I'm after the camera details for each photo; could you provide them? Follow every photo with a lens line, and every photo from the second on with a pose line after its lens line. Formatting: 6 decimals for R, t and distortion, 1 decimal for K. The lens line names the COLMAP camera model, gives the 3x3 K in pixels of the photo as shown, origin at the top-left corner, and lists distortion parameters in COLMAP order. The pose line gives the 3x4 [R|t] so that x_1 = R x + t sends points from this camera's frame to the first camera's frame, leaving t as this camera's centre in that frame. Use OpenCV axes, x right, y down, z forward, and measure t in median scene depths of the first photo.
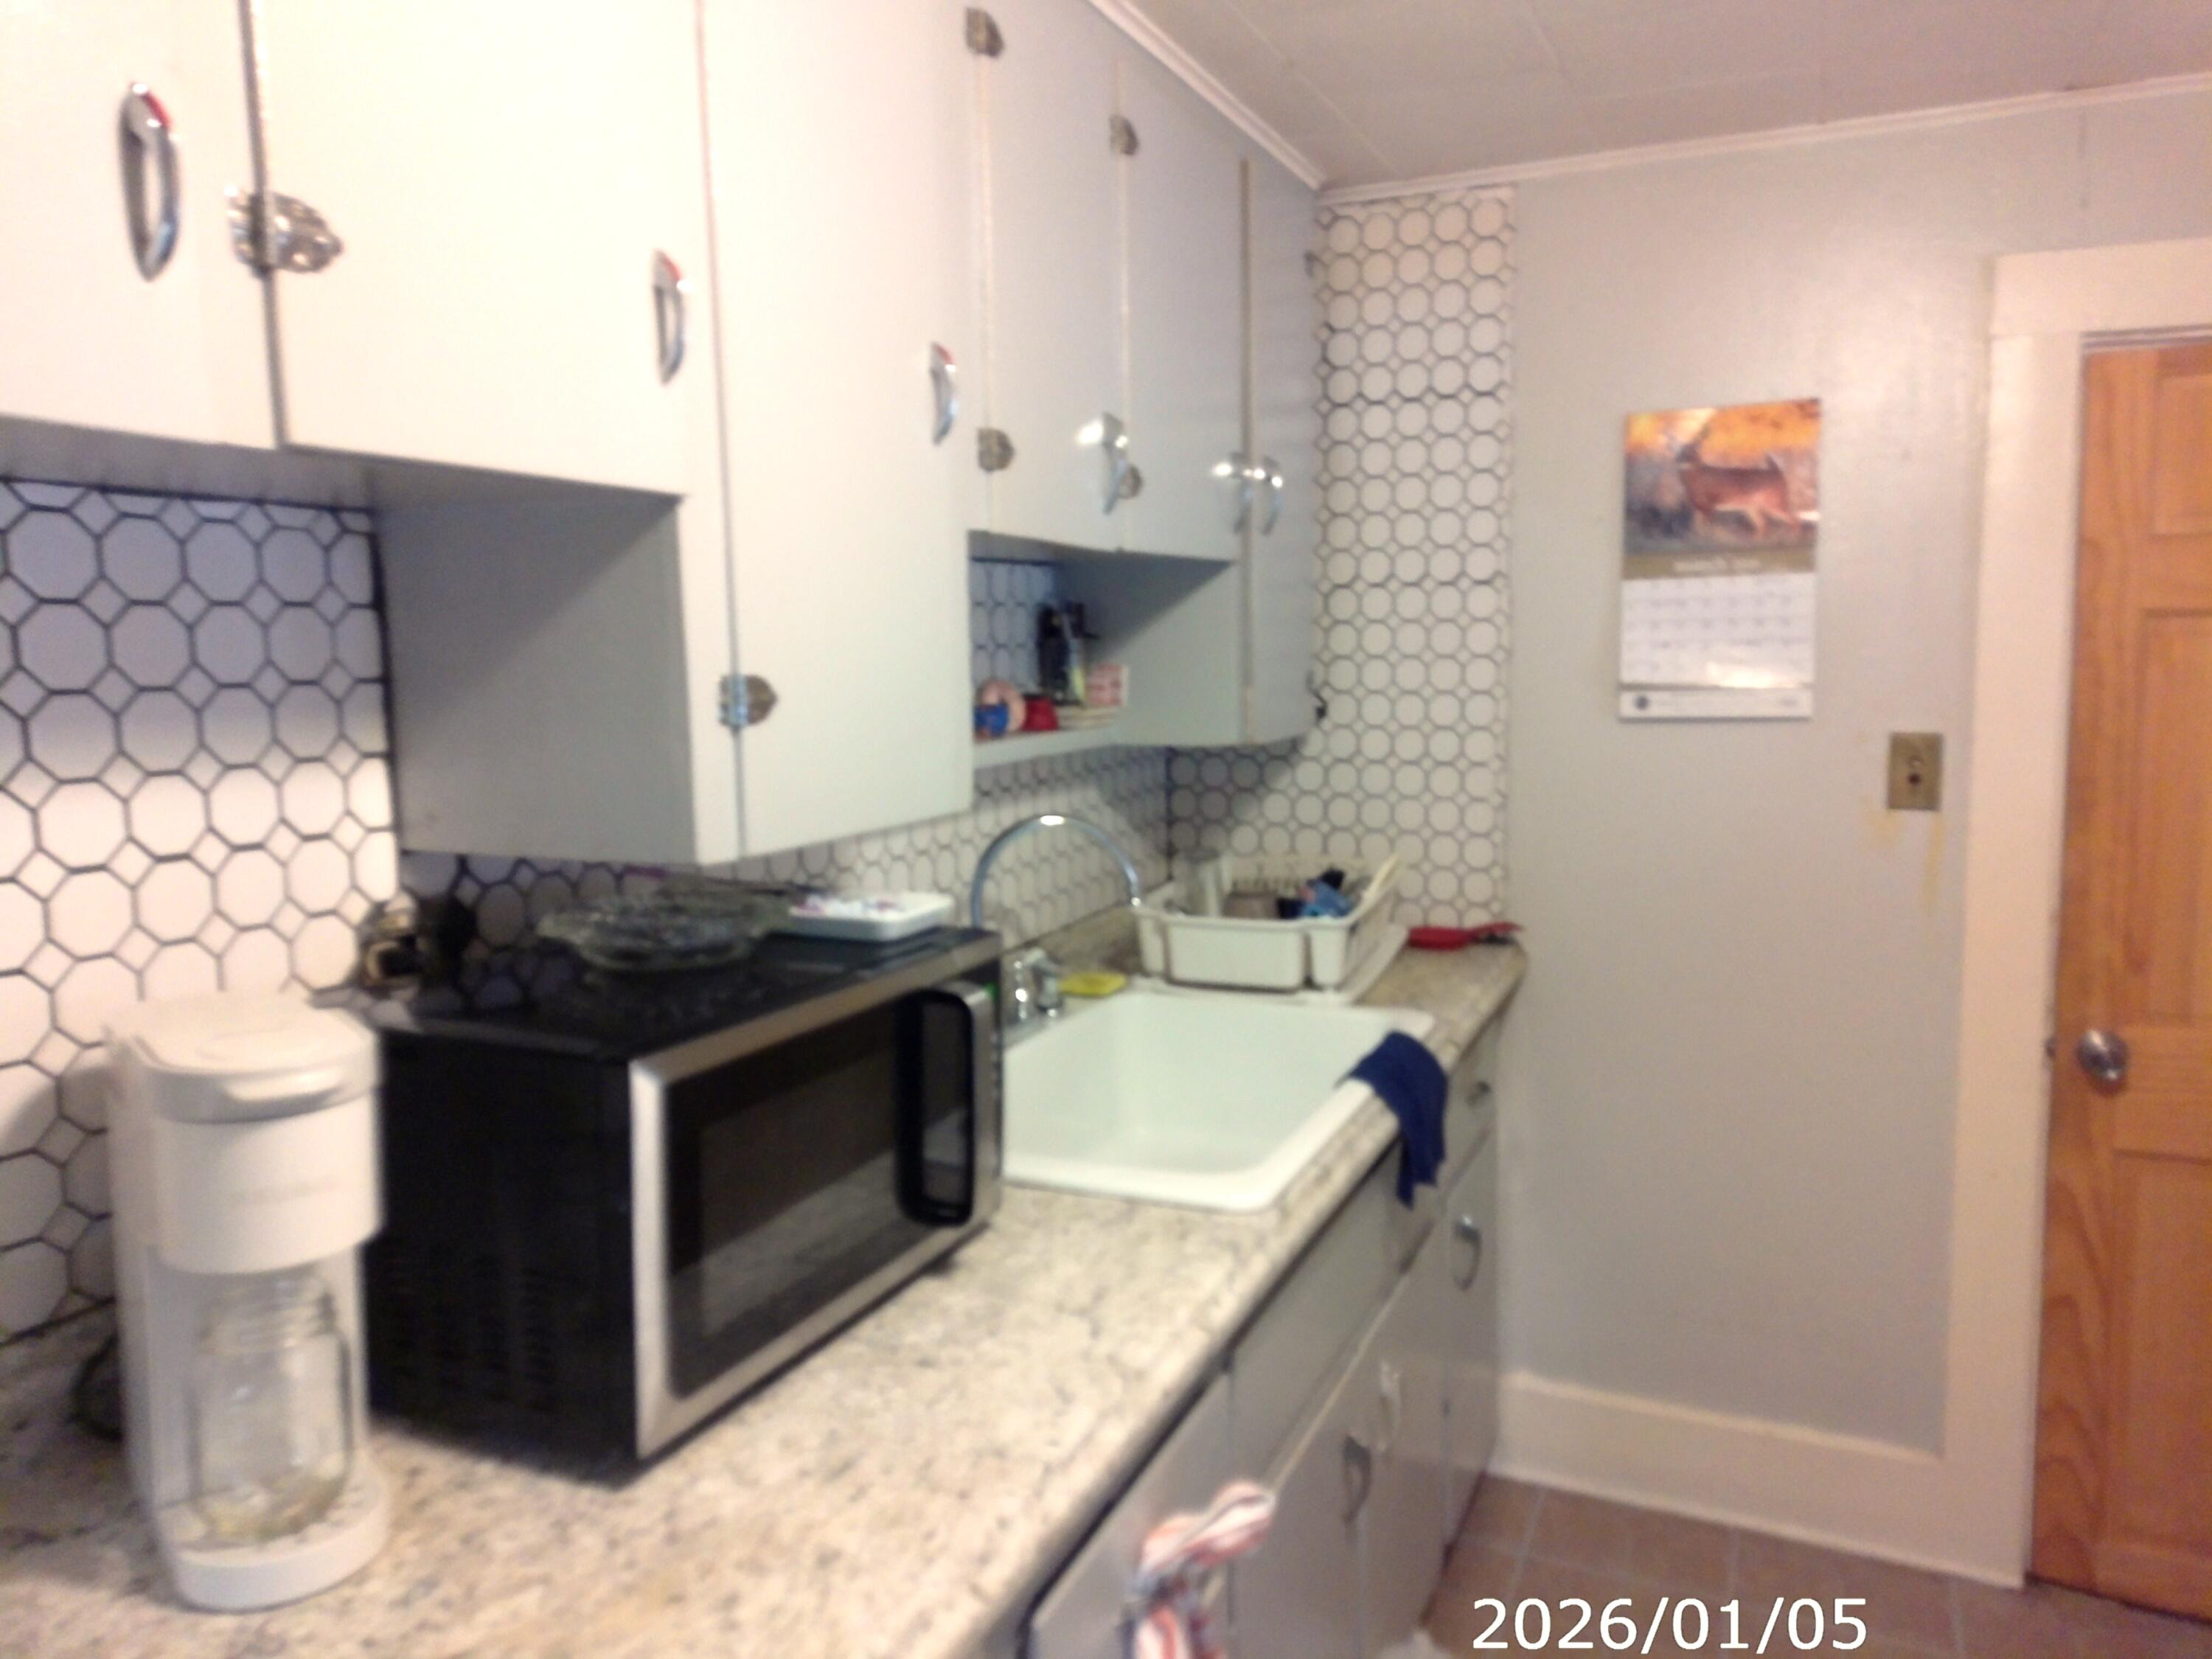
lens RADIAL K [[1595.5, 0, 1106.0], [0, 1595.5, 829.5], [0, 0, 1]] dist [0.040257, 0.000437]
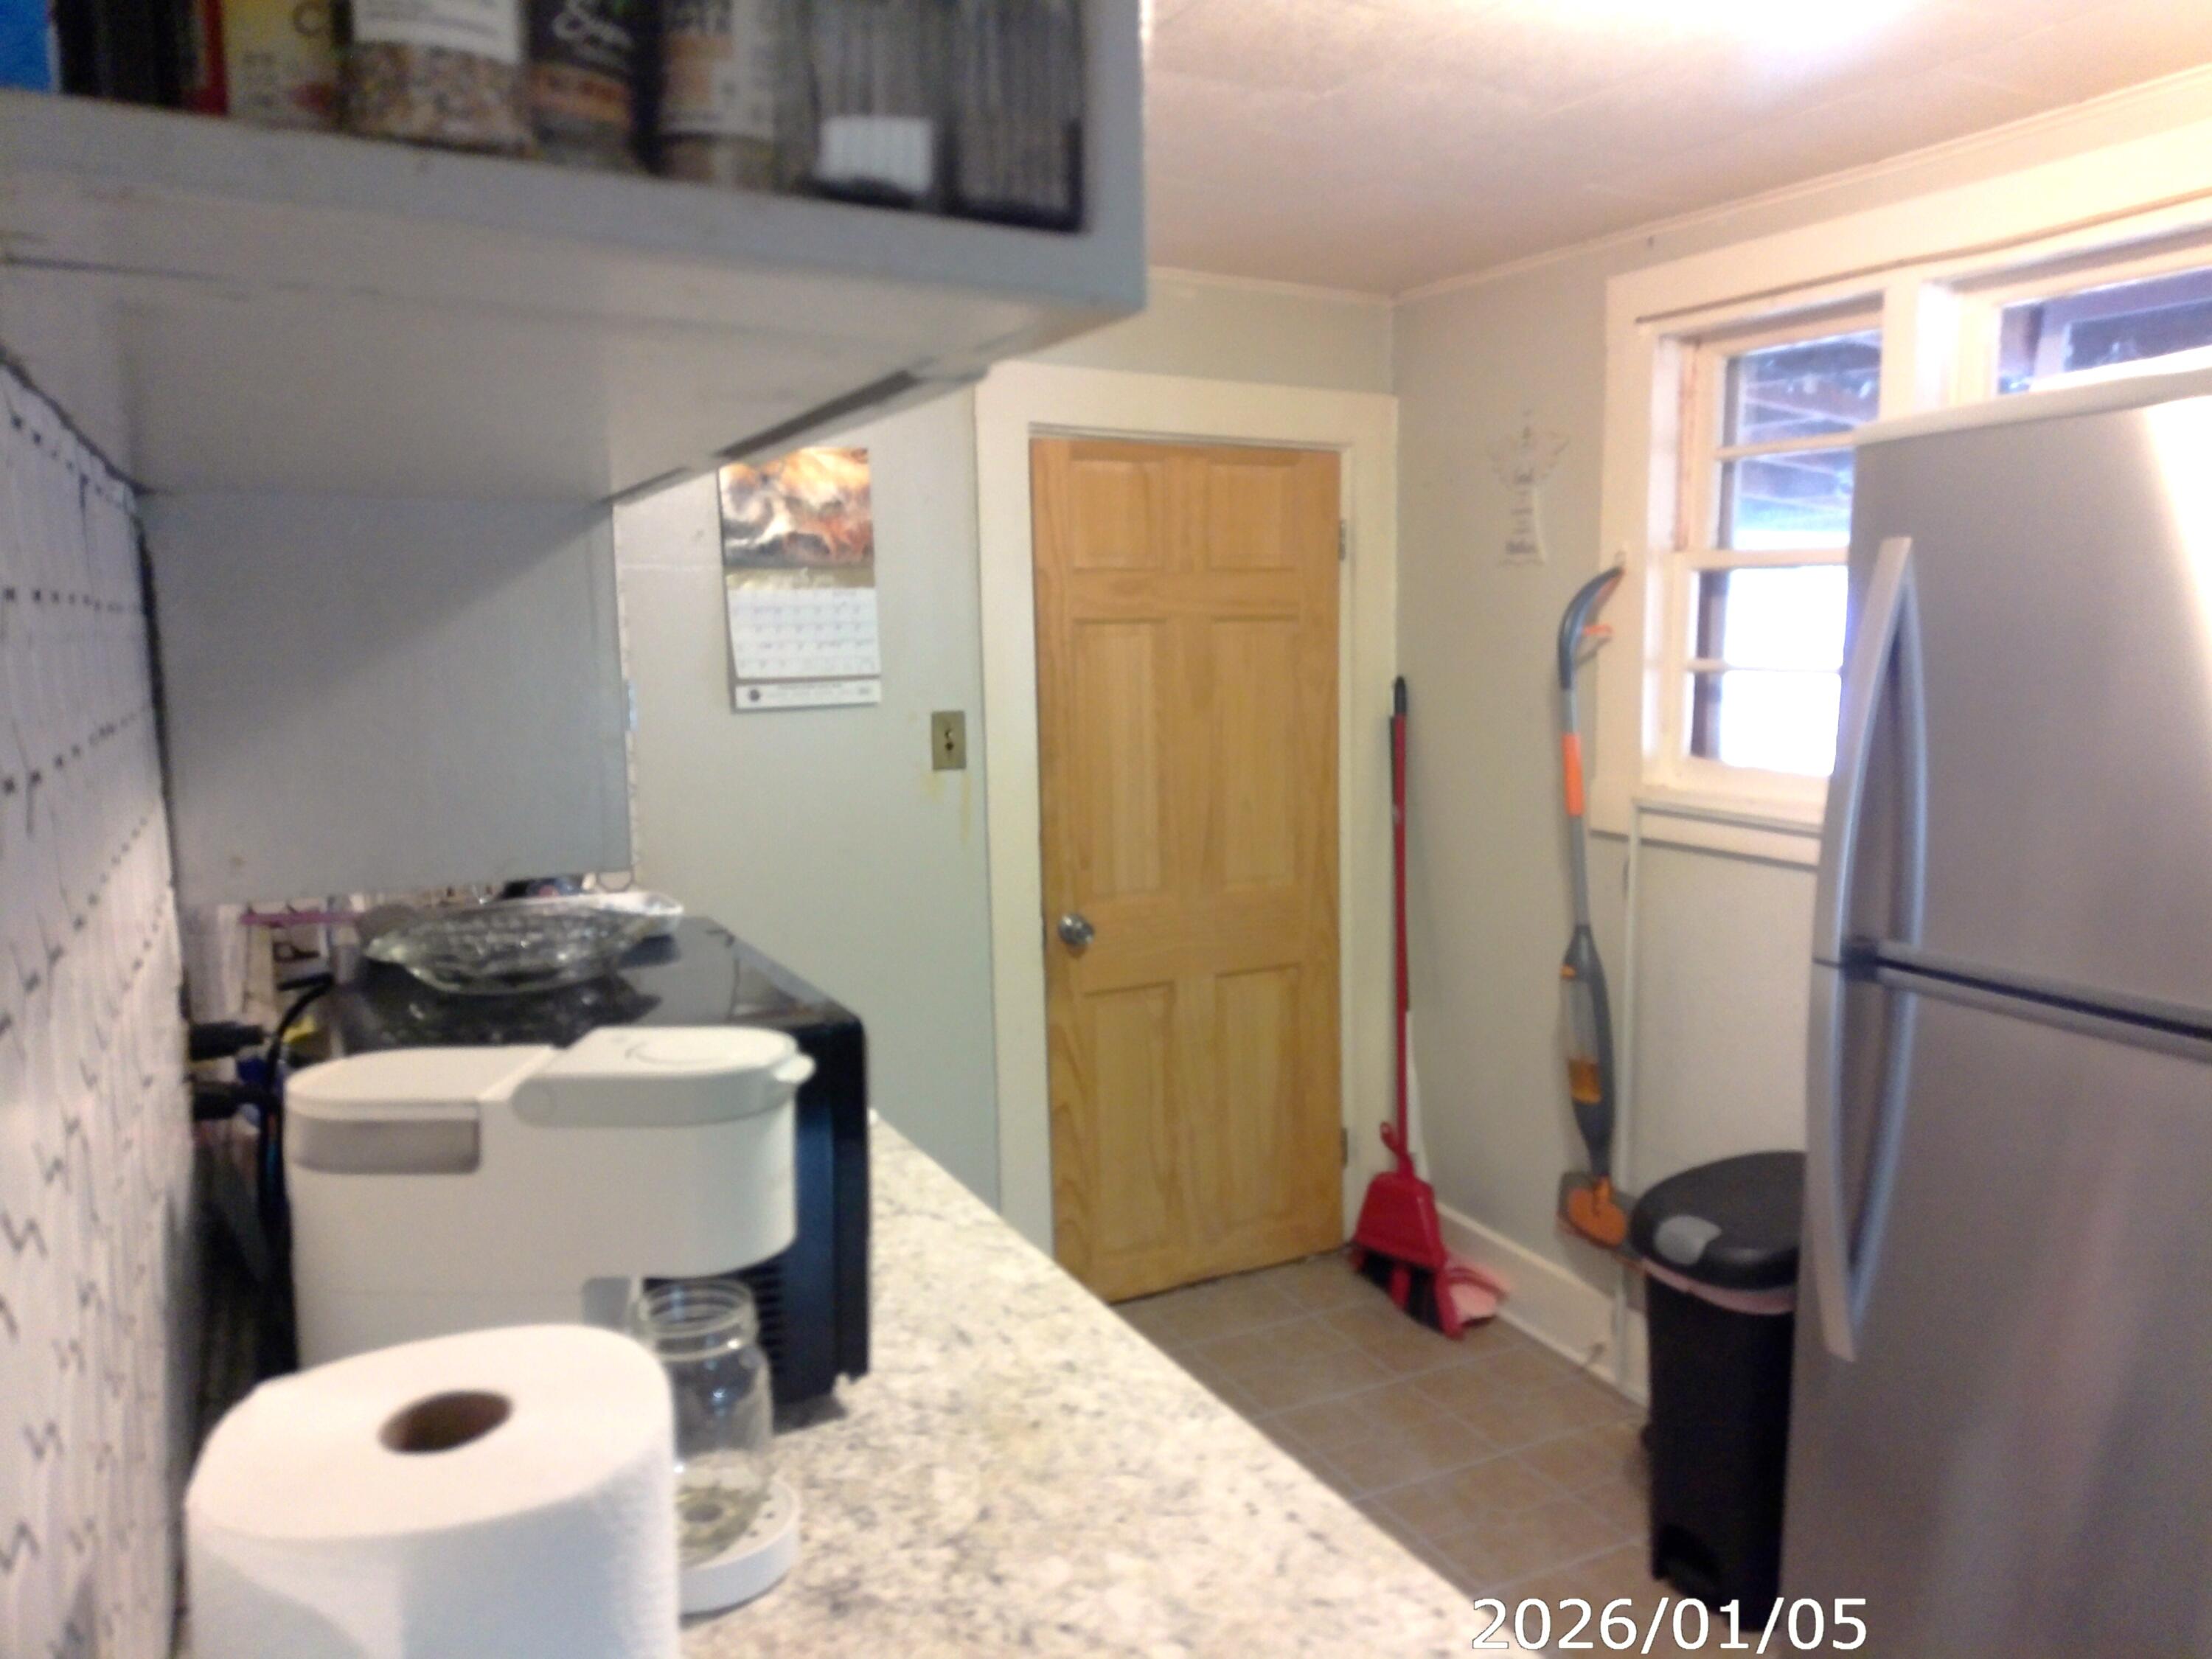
lens RADIAL K [[1637.5, 0, 1106.0], [0, 1637.5, 829.5], [0, 0, 1]] dist [0.119086, 0.000192]
pose [[0.623509, -0.098425, 0.775596, -0.485823], [0.103848, 0.993680, 0.042616, -0.007518], [-0.774888, 0.053973, 0.629790, 0.060082]]
